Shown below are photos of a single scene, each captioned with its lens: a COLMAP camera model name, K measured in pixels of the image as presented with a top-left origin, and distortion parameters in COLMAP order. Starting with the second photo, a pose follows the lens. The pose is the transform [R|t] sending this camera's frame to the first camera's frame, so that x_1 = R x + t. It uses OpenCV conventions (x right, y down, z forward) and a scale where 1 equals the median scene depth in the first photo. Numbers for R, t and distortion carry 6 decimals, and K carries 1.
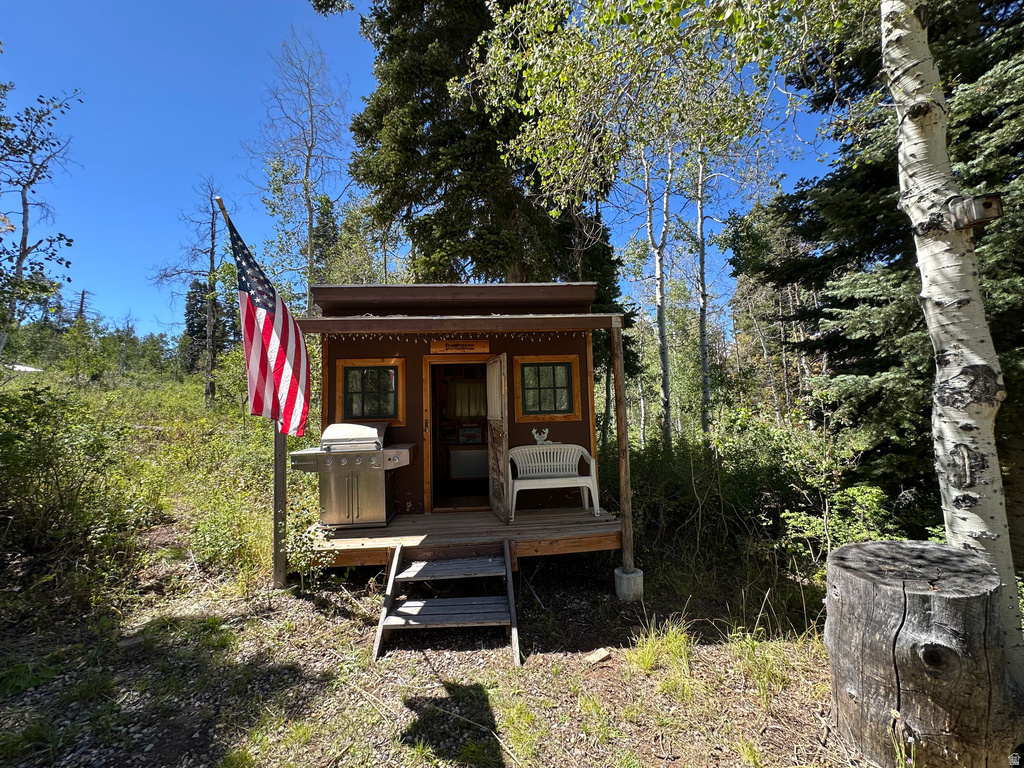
lens RADIAL K [[406.7, 0, 511.2], [0, 406.7, 382.3], [0, 0, 1]] dist [-0.000875, 0.000181]
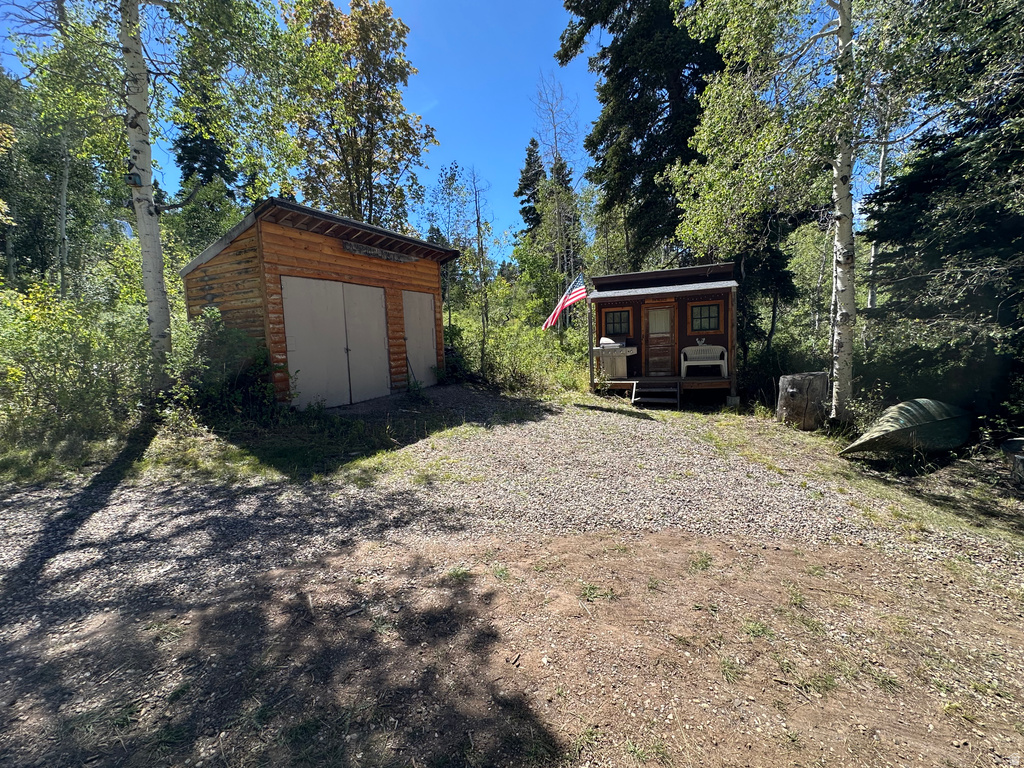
lens RADIAL K [[406.7, 0, 511.2], [0, 406.7, 382.3], [0, 0, 1]] dist [-0.000875, 0.000181]
pose [[0.893108, 0.032191, -0.448690, 0.147918], [0.060264, 0.979883, 0.190256, -0.117339], [0.445788, -0.196959, 0.873201, -1.282658]]
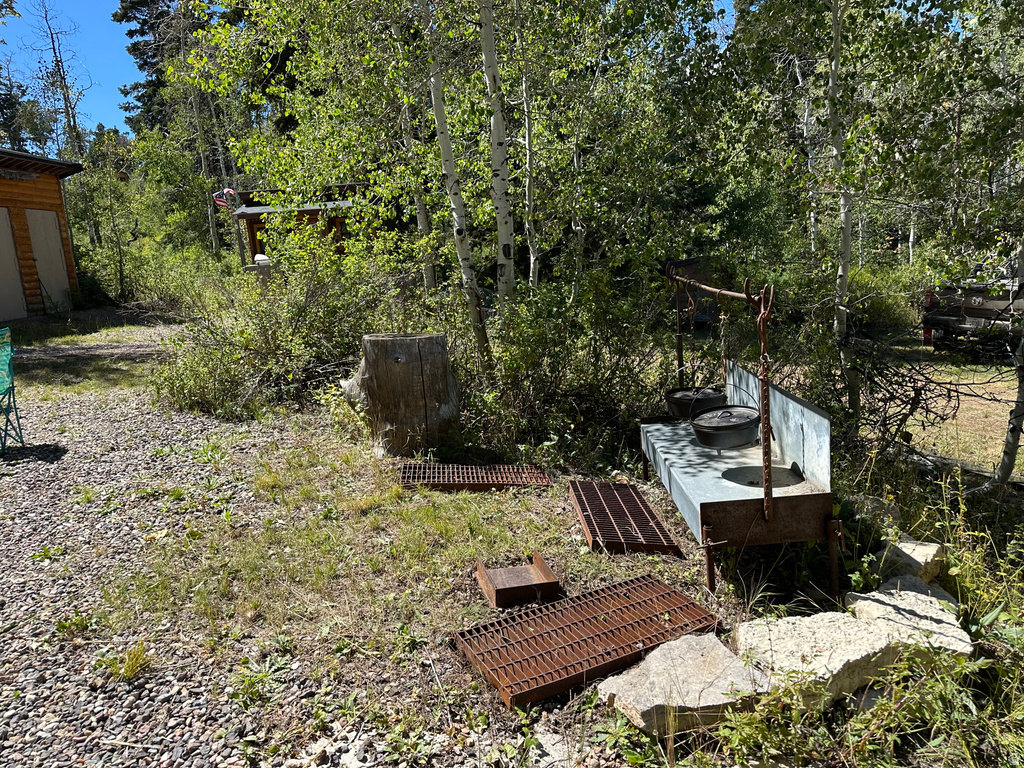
lens RADIAL K [[715.7, 0, 514.5], [0, 715.7, 400.1], [0, 0, 1]] dist [0.020064, -0.033203]
pose [[0.998443, -0.055465, 0.005880, 0.912931], [0.051461, 0.956732, 0.286384, -0.189925], [-0.021510, -0.285636, 0.958097, -3.041486]]
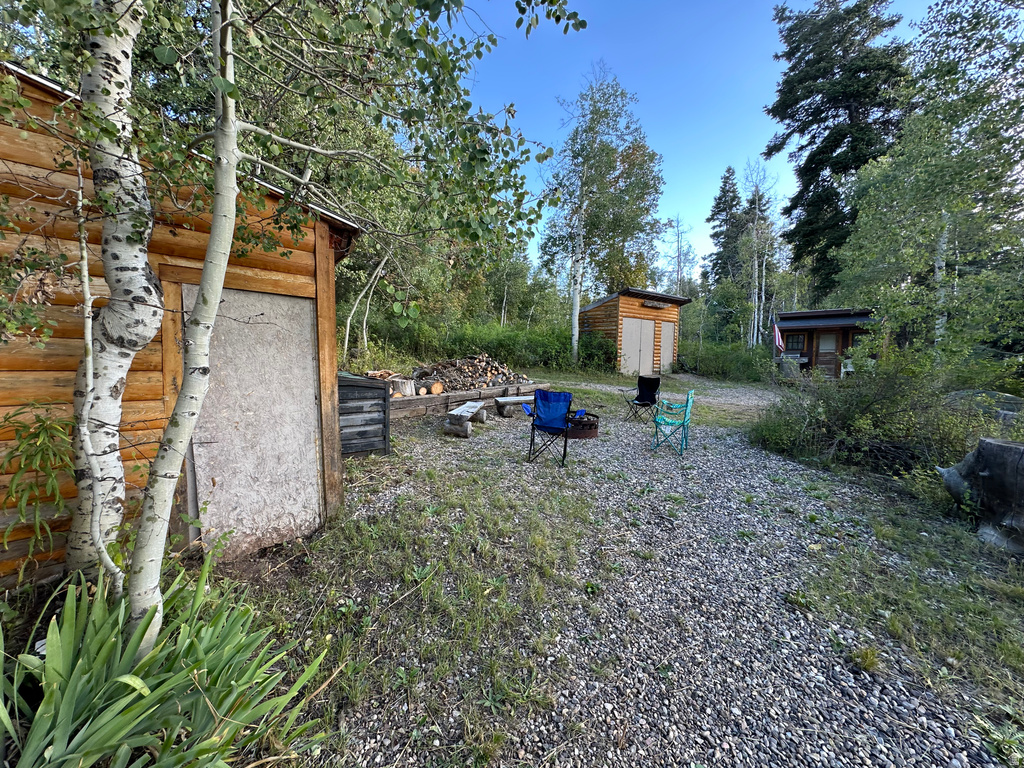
lens RADIAL K [[406.7, 0, 511.2], [0, 406.7, 382.3], [0, 0, 1]] dist [-0.000875, 0.000181]
pose [[0.651682, 0.076571, -0.754617, 0.717083], [0.044509, 0.989316, 0.138824, -0.227286], [0.757185, -0.124056, 0.641312, -3.098923]]
